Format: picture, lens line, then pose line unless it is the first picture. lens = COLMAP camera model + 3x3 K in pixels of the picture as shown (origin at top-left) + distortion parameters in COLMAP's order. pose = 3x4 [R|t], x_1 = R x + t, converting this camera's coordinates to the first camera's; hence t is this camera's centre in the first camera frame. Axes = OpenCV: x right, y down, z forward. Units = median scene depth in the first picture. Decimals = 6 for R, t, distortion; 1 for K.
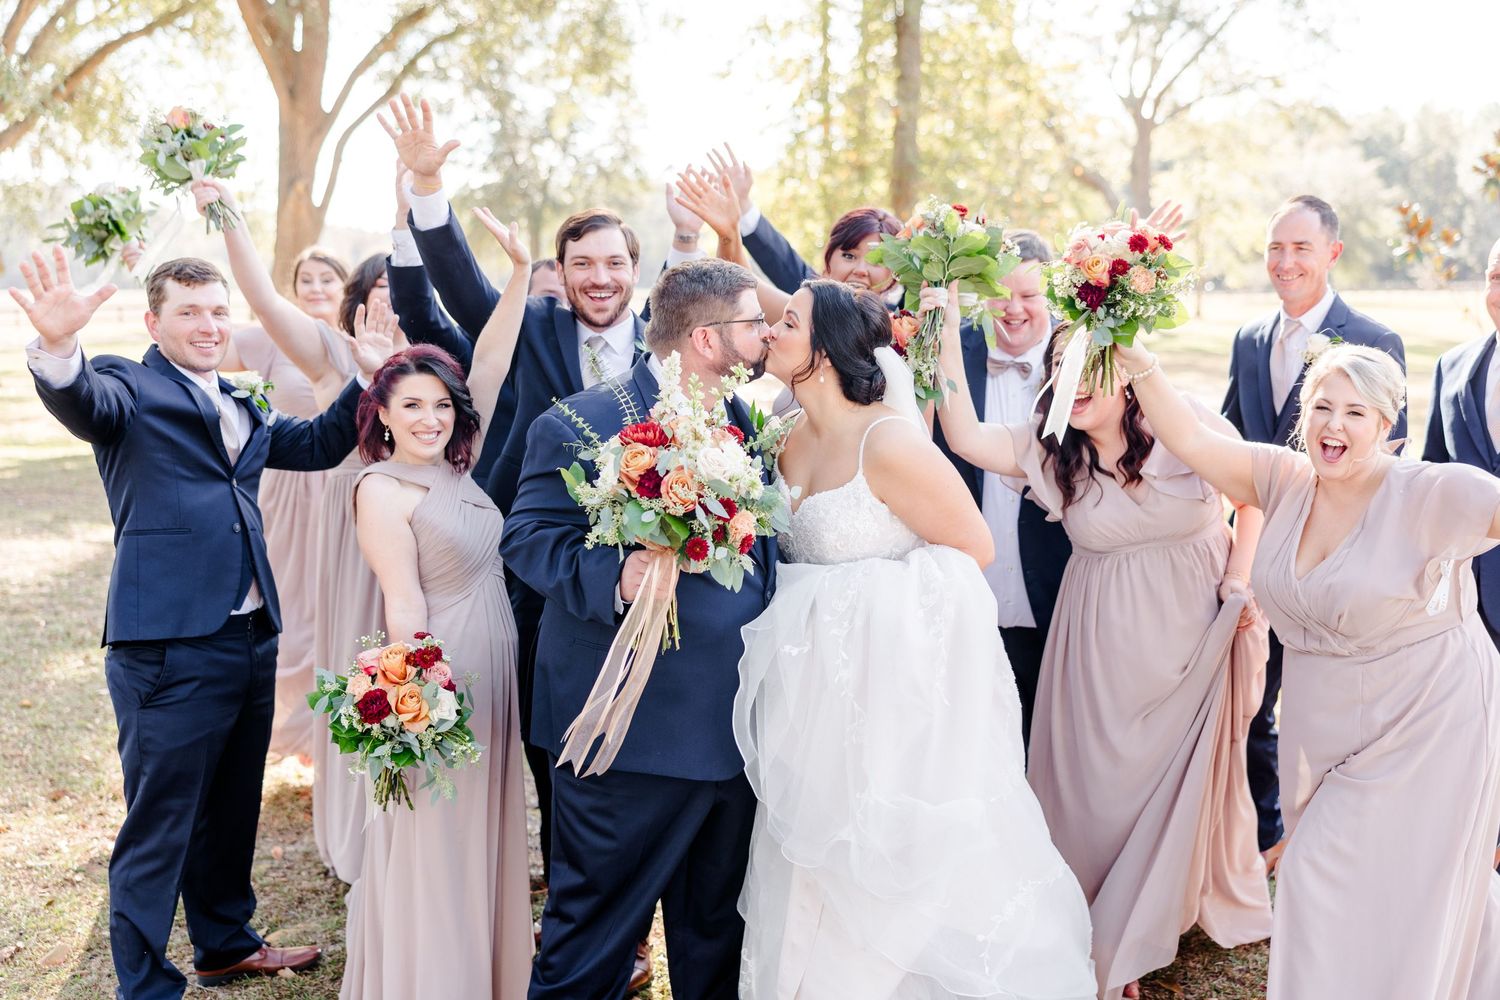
lens RADIAL K [[1640.8, 0, 750.3], [0, 1640.8, 501.2], [0, 0, 1]] dist [0.019866, 0.000000]
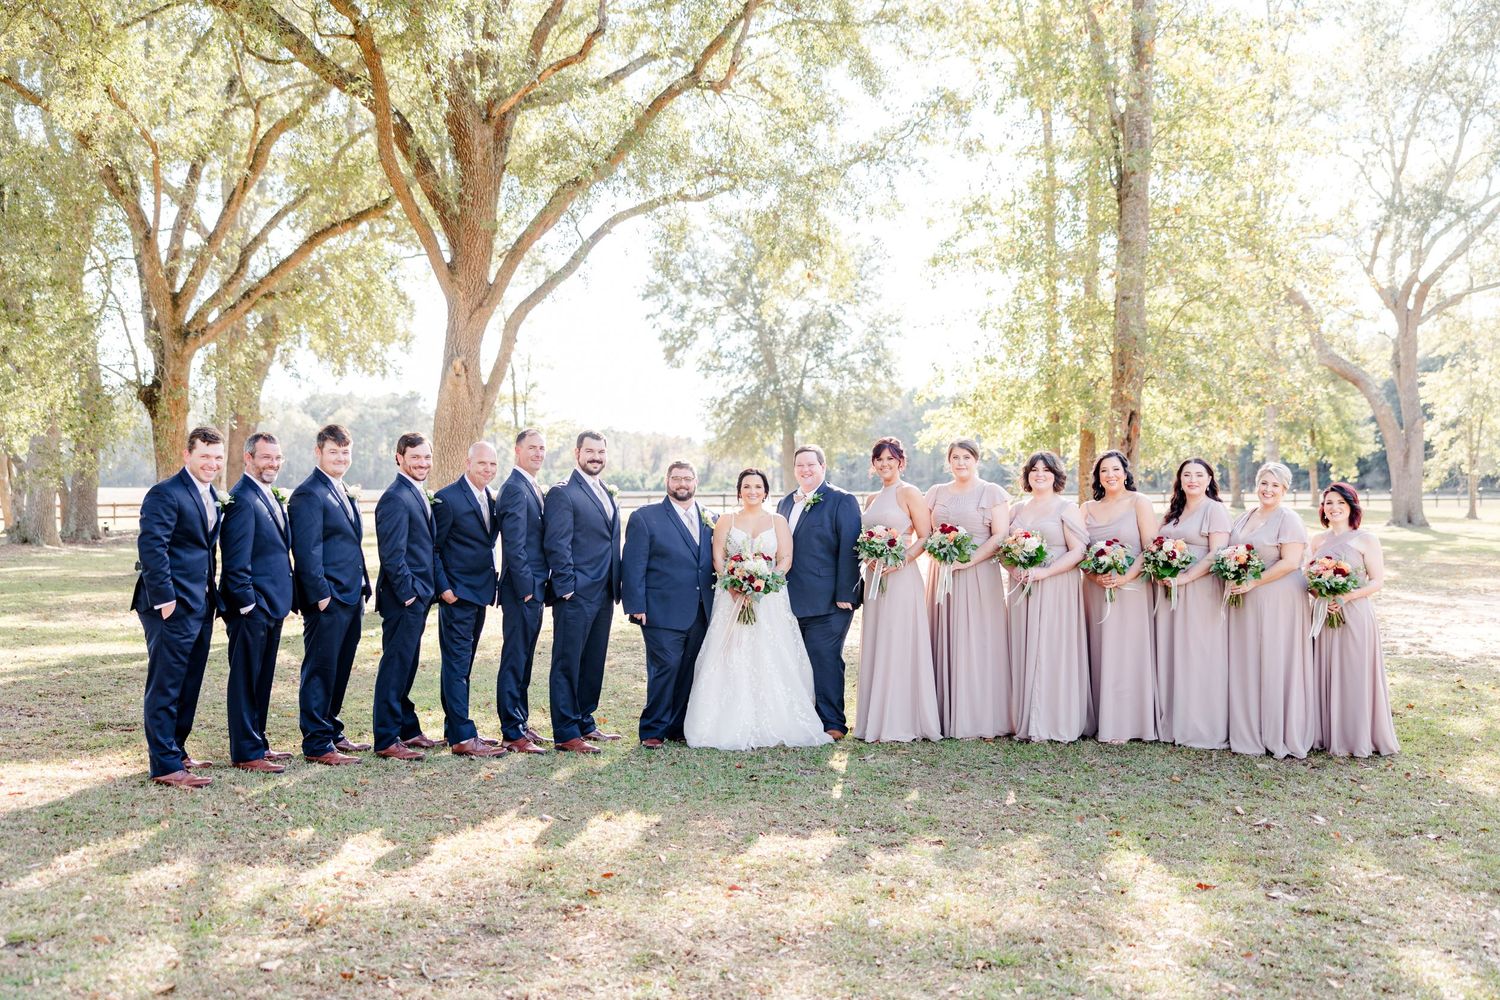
lens RADIAL K [[1491.3, 0, 748.7], [0, 1491.3, 500.6], [0, 0, 1]] dist [0.016529, 0.000000]
pose [[0.983861, 0.010133, -0.178645, 0.019697], [-0.031905, 0.992330, -0.119426, -0.008186], [0.176064, 0.123198, 0.976639, 0.098885]]
